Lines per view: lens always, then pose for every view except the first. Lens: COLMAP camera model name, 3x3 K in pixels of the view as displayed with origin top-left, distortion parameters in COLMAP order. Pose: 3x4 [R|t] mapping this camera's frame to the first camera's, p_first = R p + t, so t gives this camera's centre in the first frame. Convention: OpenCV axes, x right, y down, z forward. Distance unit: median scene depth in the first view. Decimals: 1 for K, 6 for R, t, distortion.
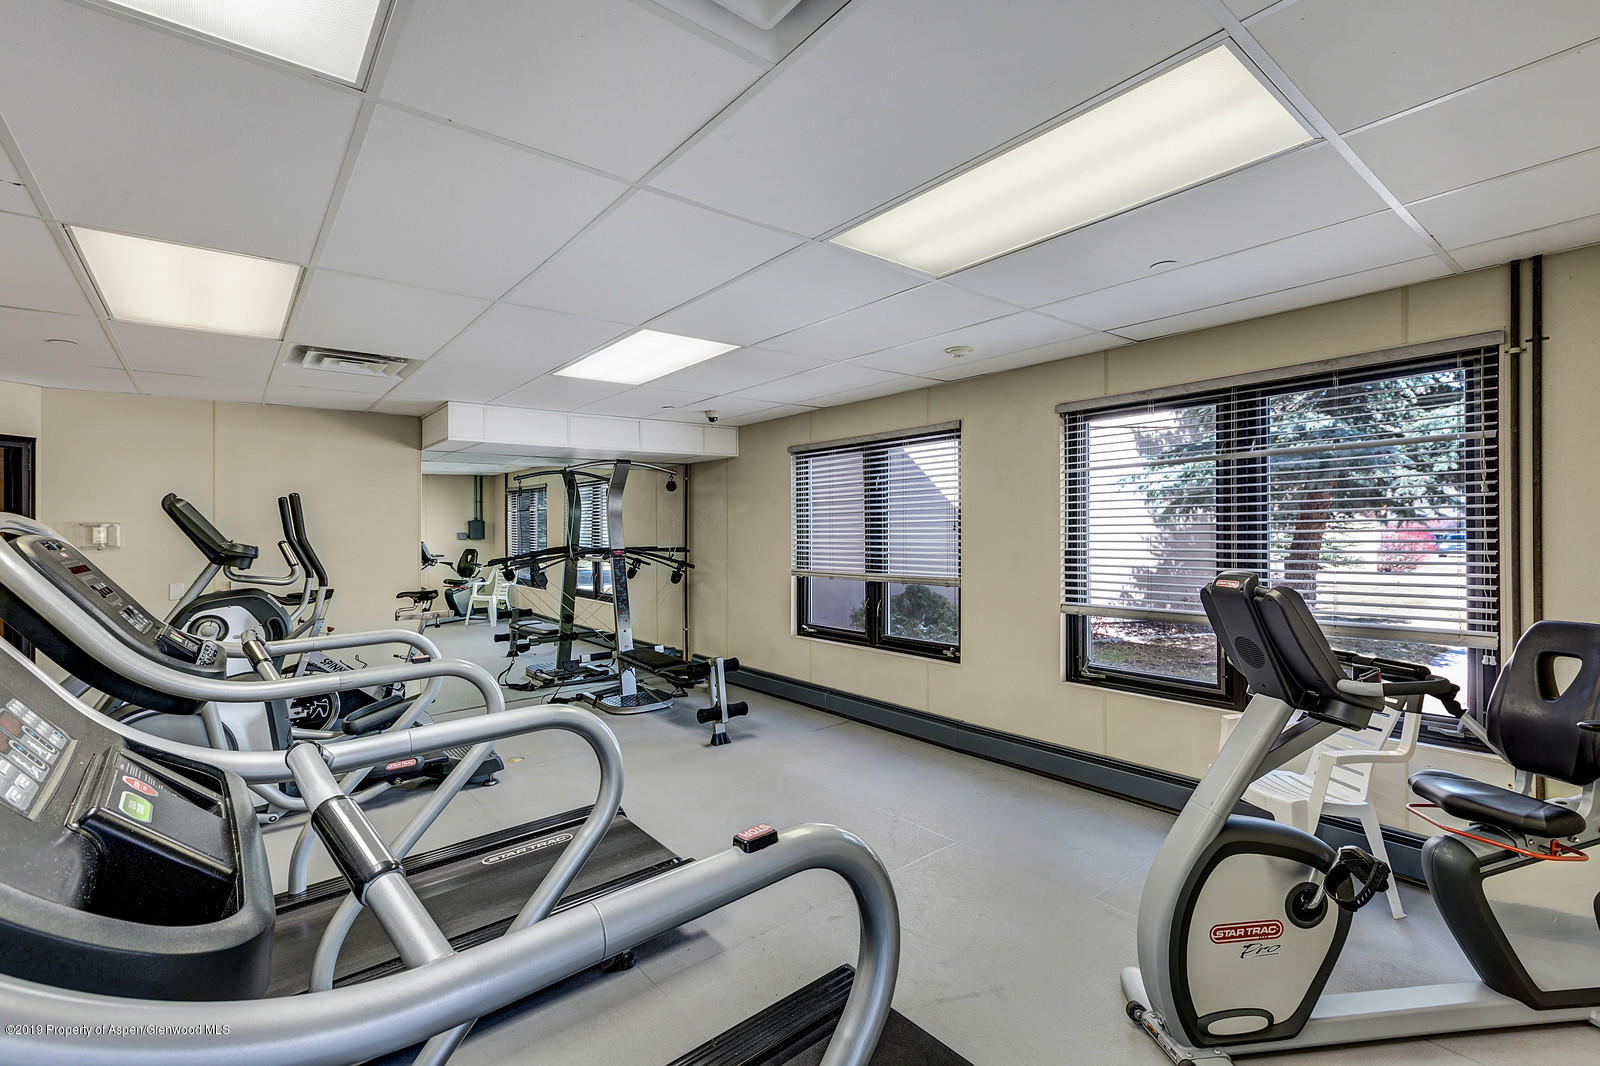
lens RADIAL K [[708.5, 0, 799.8], [0, 708.5, 532.9], [0, 0, 1]] dist [0.018767, -0.000330]
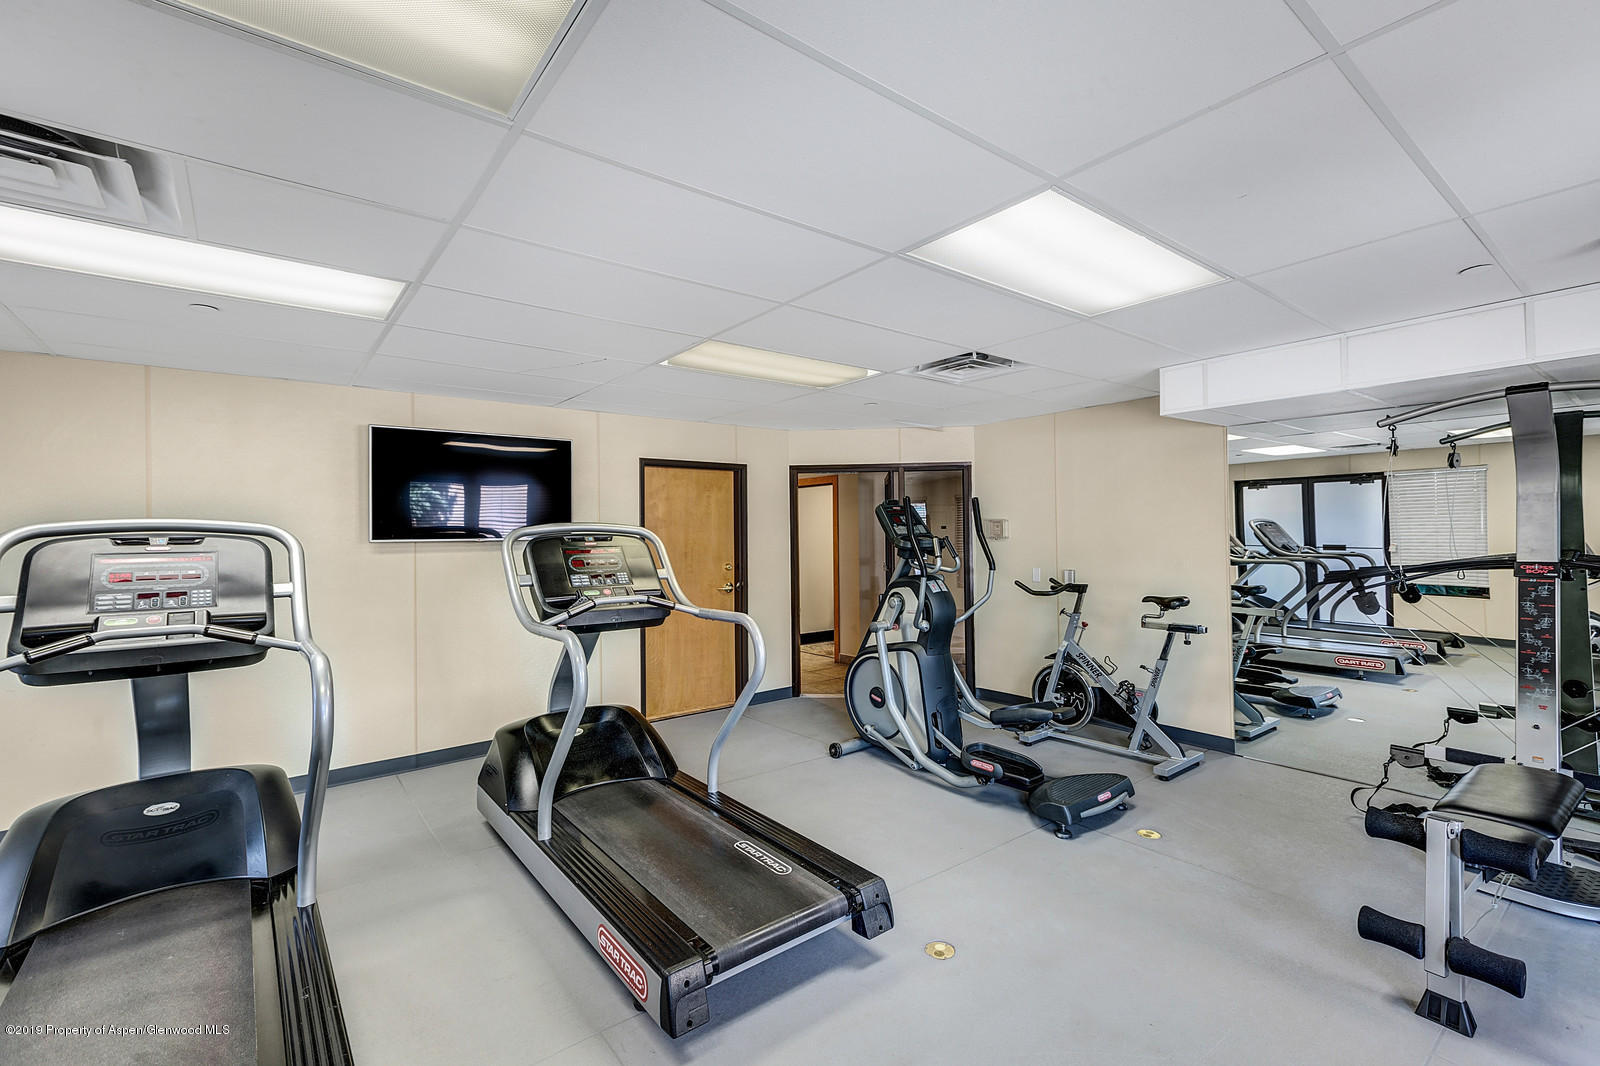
lens RADIAL K [[708.5, 0, 799.5], [0, 708.5, 526.4], [0, 0, 1]] dist [0.018767, -0.000330]
pose [[-0.027431, 0.009119, -0.999582, 0.332799], [0.003722, 0.999952, 0.009020, -0.012216], [0.999617, -0.003473, -0.027463, 0.605142]]
